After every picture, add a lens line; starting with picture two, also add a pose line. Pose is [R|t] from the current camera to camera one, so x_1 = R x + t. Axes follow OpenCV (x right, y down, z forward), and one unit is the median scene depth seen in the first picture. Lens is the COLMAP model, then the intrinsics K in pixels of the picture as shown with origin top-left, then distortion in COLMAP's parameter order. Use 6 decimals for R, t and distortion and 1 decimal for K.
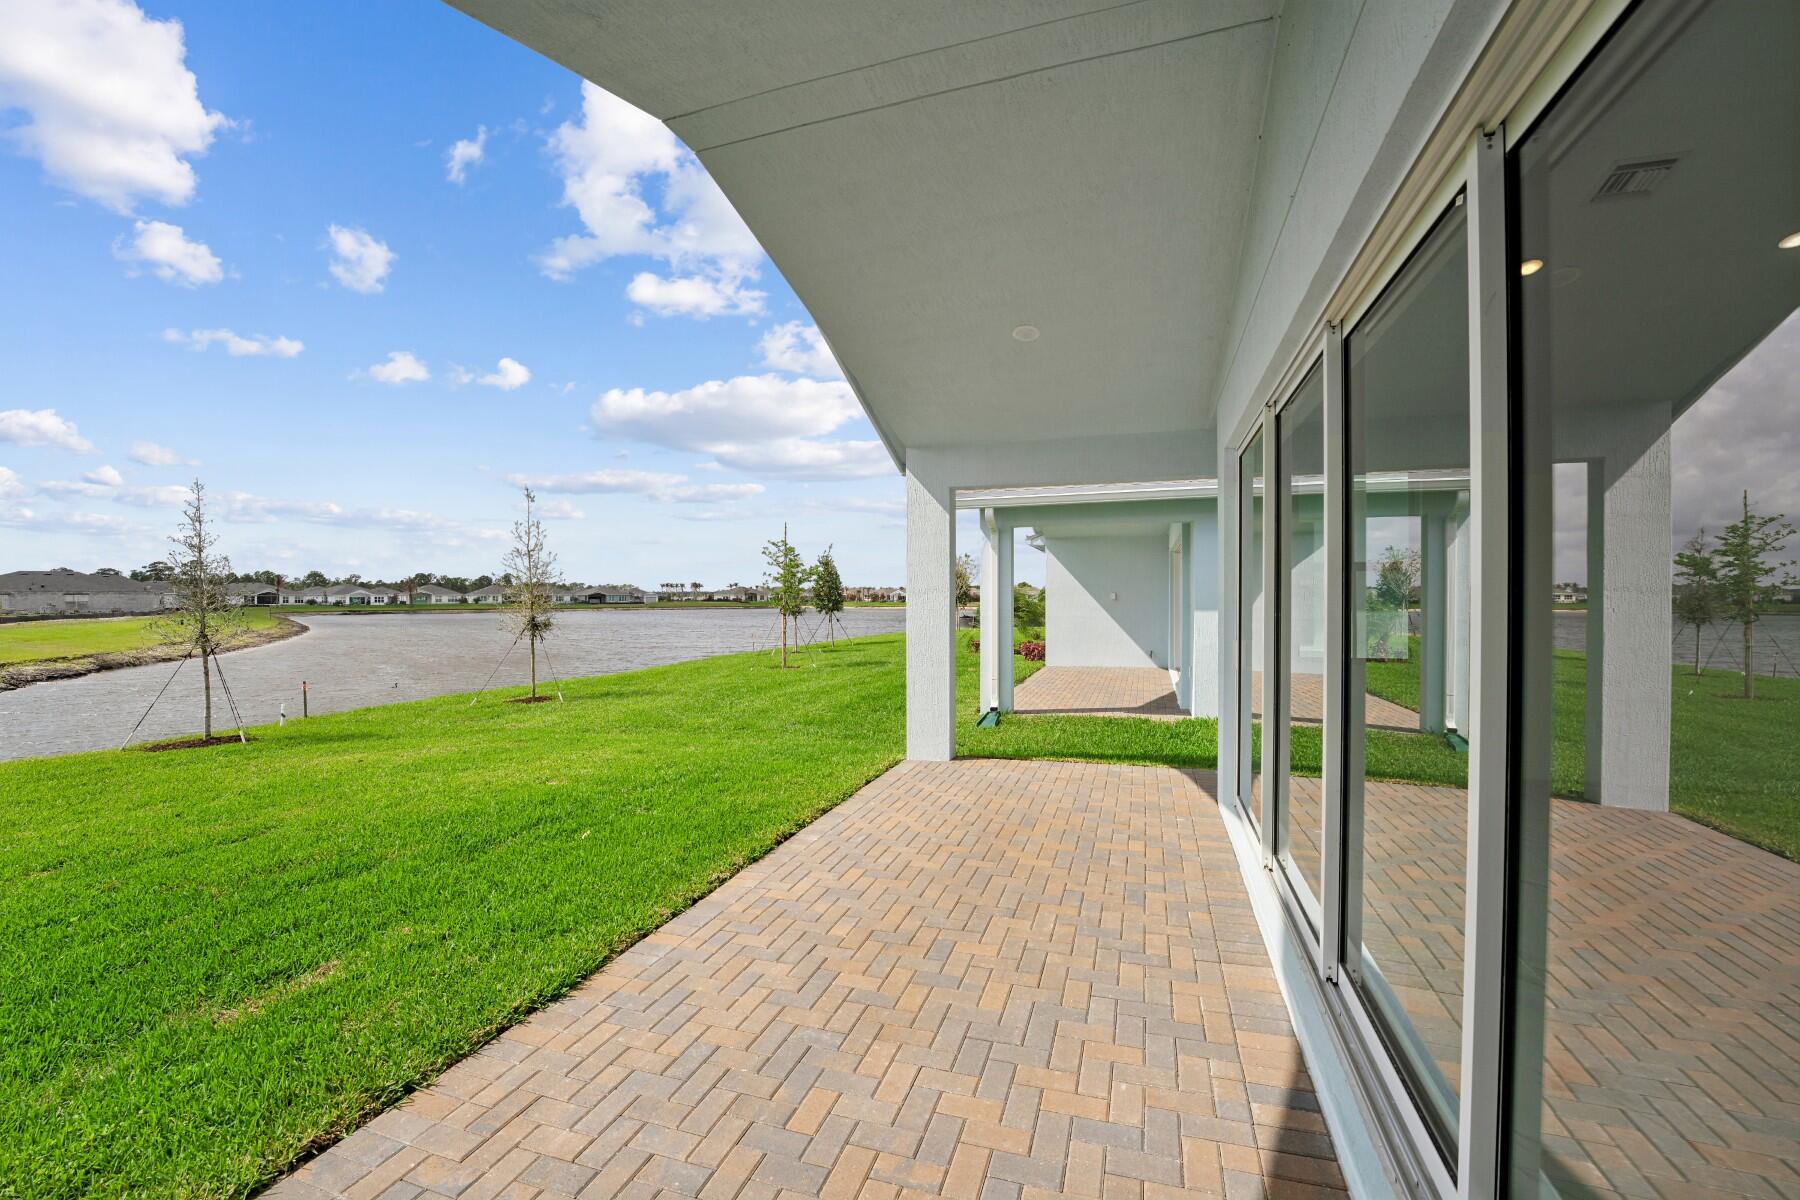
lens RADIAL K [[738.2, 0, 900.0], [0, 738.2, 600.0], [0, 0, 1]] dist [-0.014528, 0.000394]
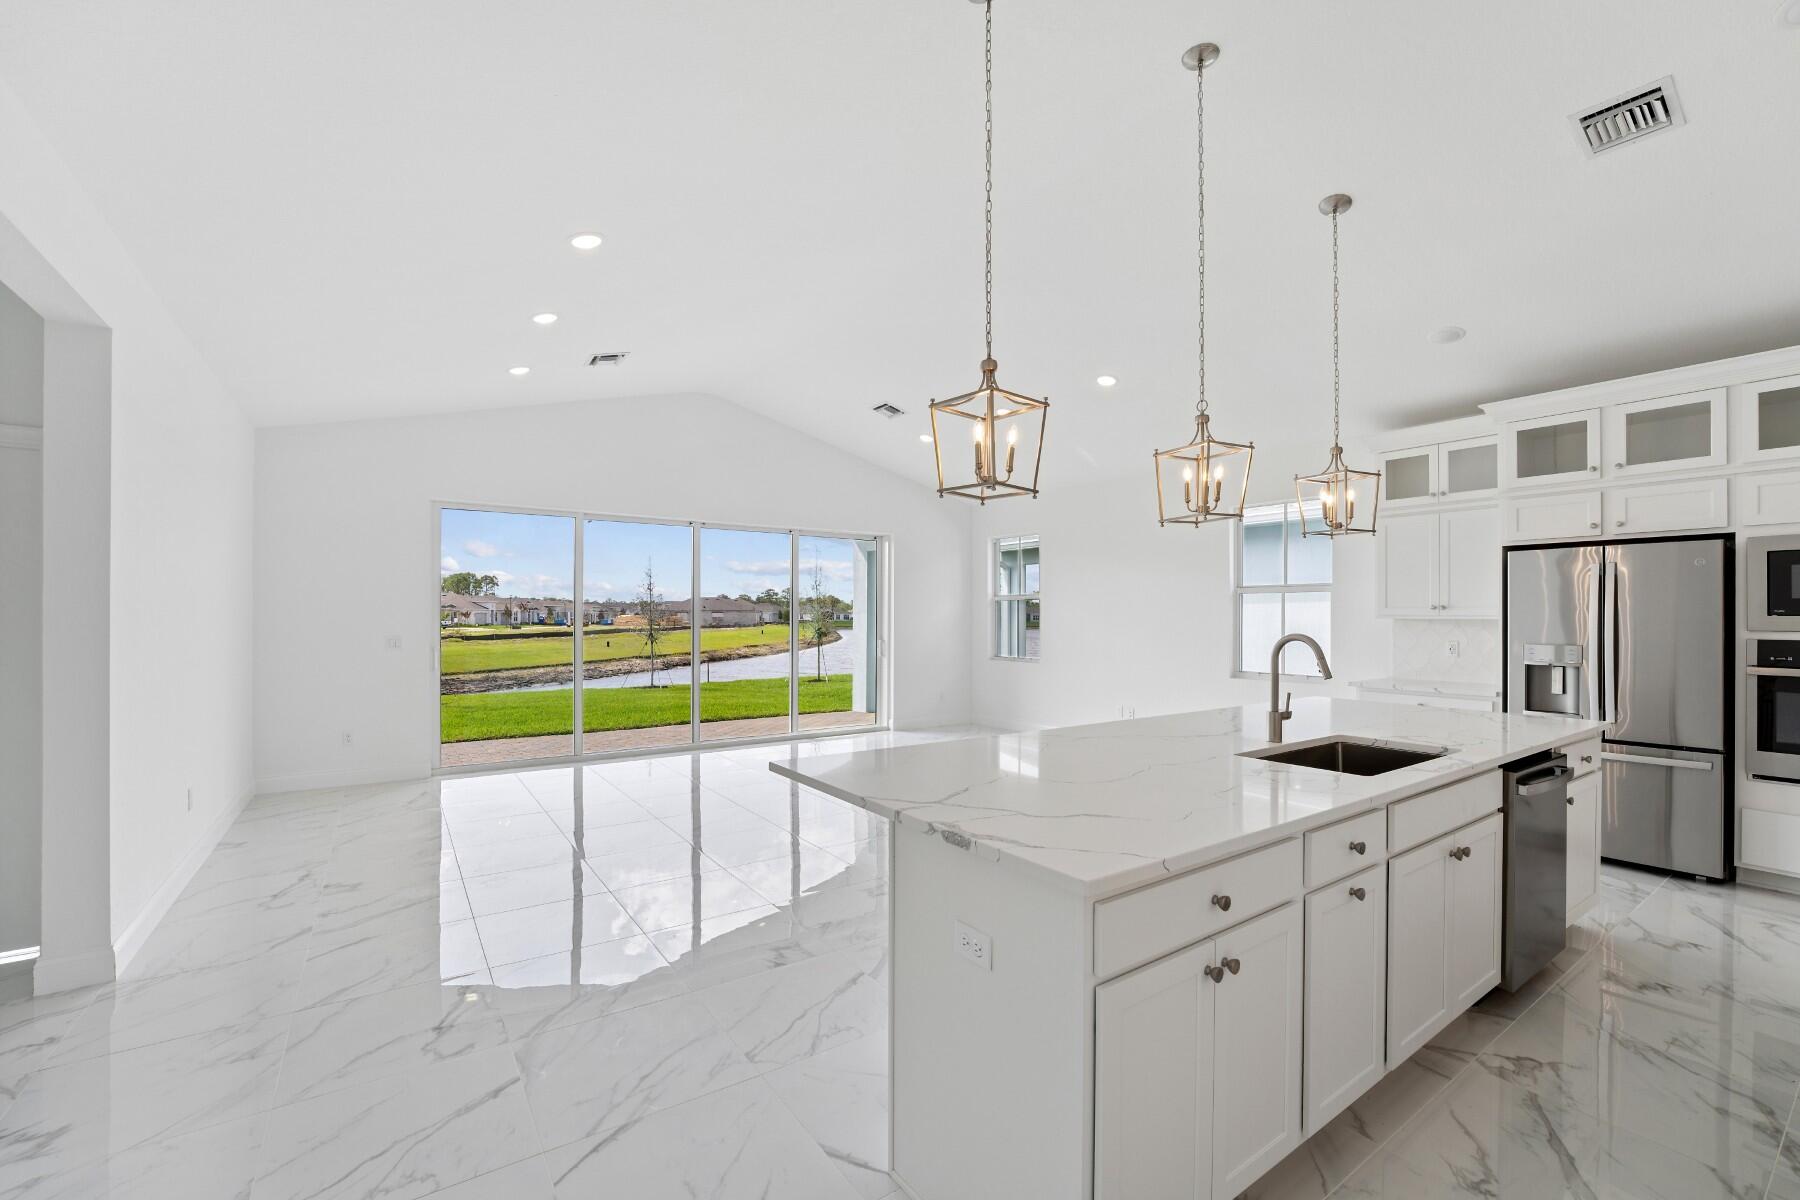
lens RADIAL K [[740.2, 0, 890.9], [0, 740.2, 614.6], [0, 0, 1]] dist [-0.020045, 0.000213]
pose [[0.802804, 0.002579, -0.596237, 0.550043], [-0.006065, 0.999974, -0.003841, -0.000871], [0.596212, 0.006699, 0.802799, -0.162306]]
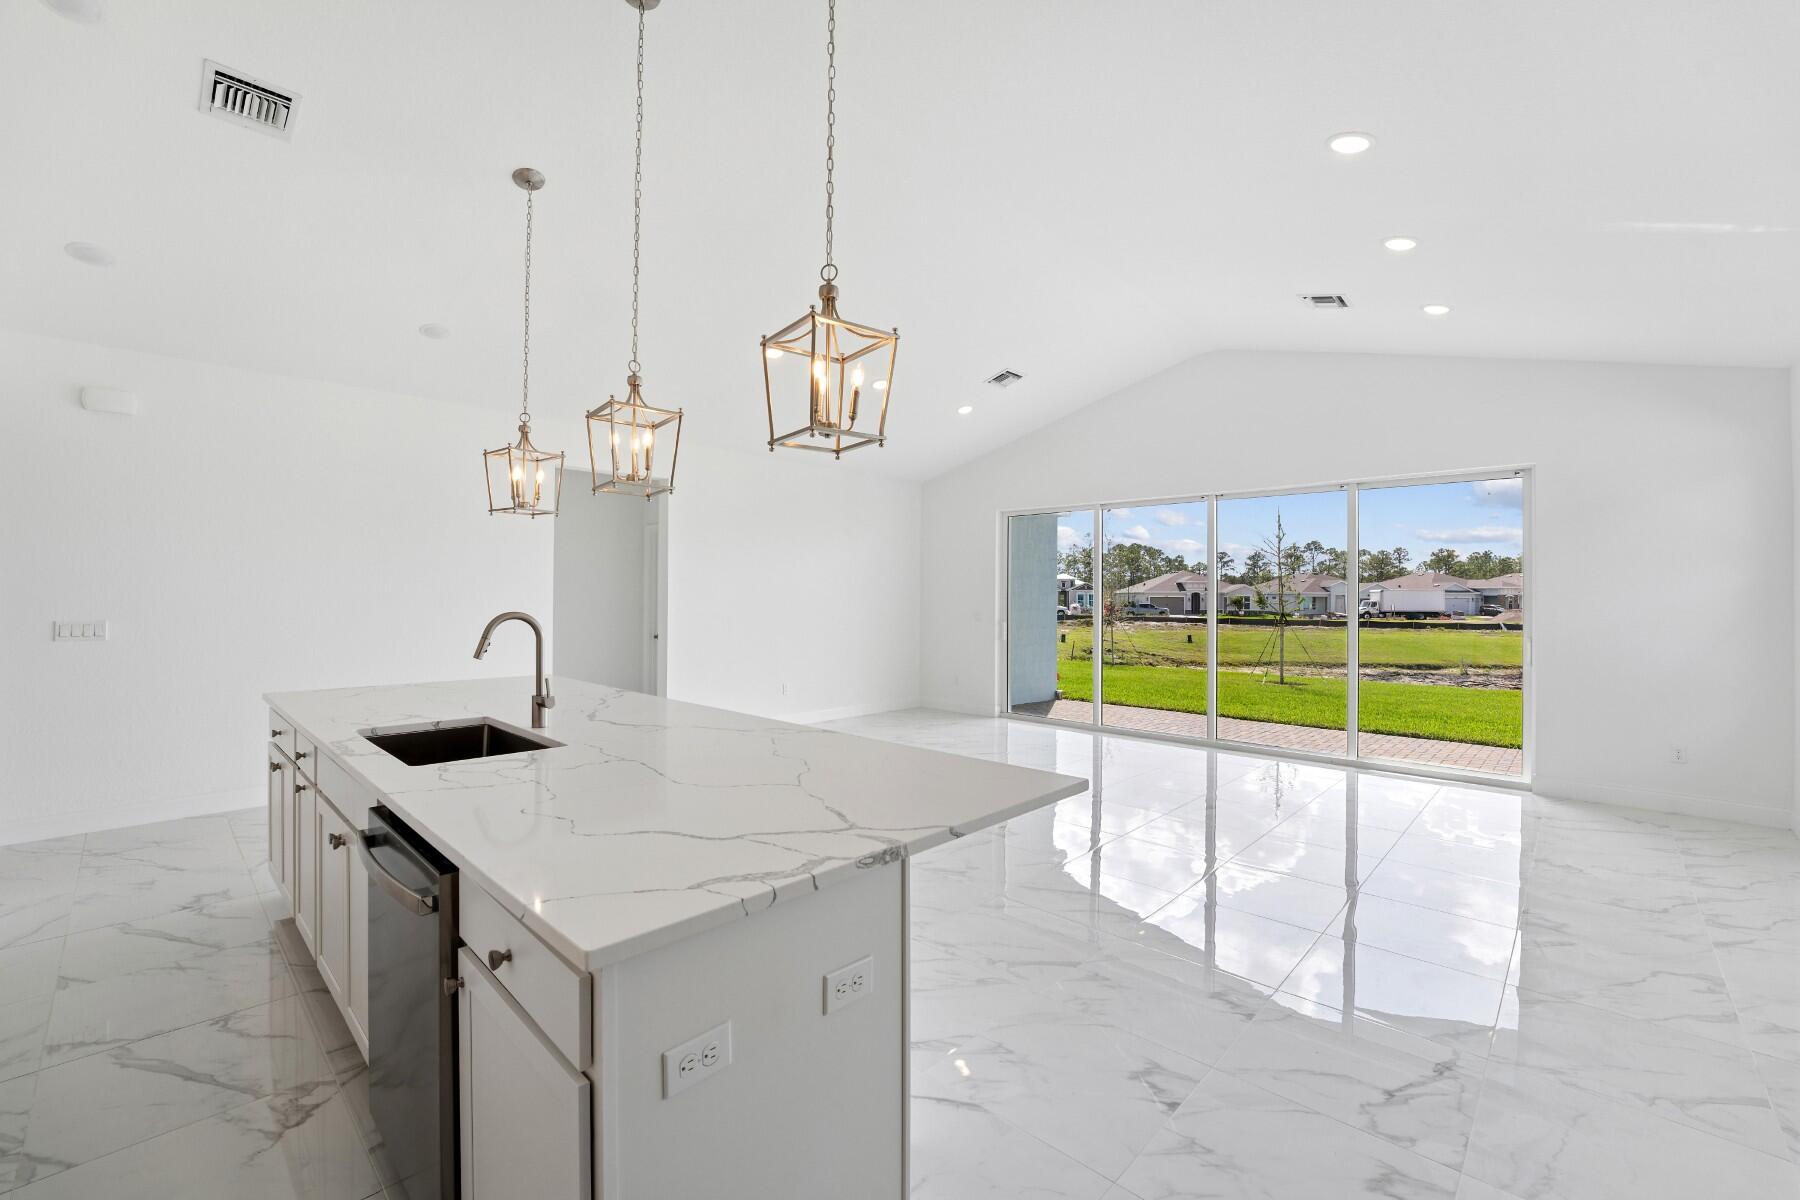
lens RADIAL K [[738.2, 0, 900.0], [0, 738.2, 600.0], [0, 0, 1]] dist [-0.014528, 0.000394]
pose [[-0.408497, 0.003547, -0.912753, 0.645771], [-0.008450, 0.999935, 0.007667, -0.002432], [0.912721, 0.010845, -0.408440, 0.207918]]
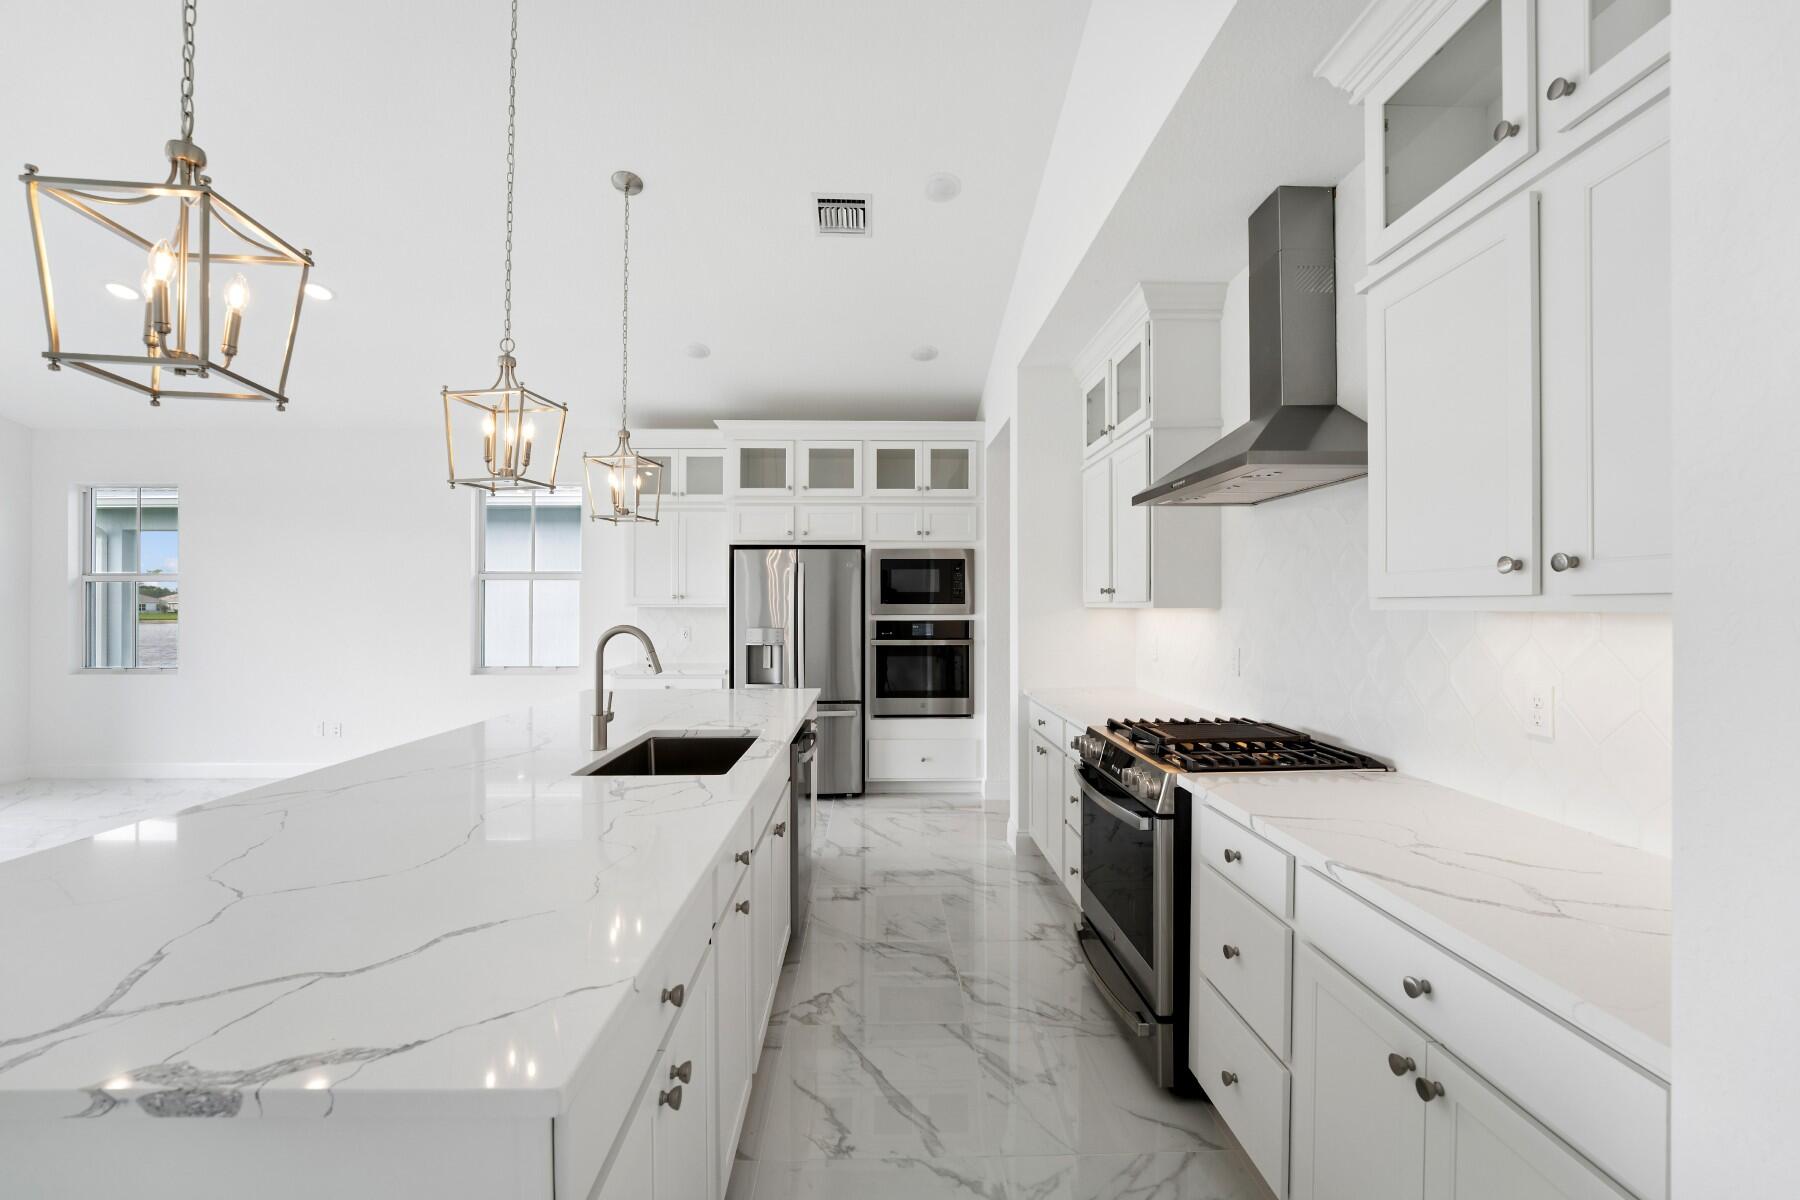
lens RADIAL K [[743.9, 0, 898.3], [0, 743.9, 598.1], [0, 0, 1]] dist [-0.023448, 0.000448]
pose [[0.933919, 0.004652, 0.357455, 0.519166], [0.000234, 0.999907, -0.013624, -0.001207], [-0.357485, 0.012807, 0.933831, -0.130575]]
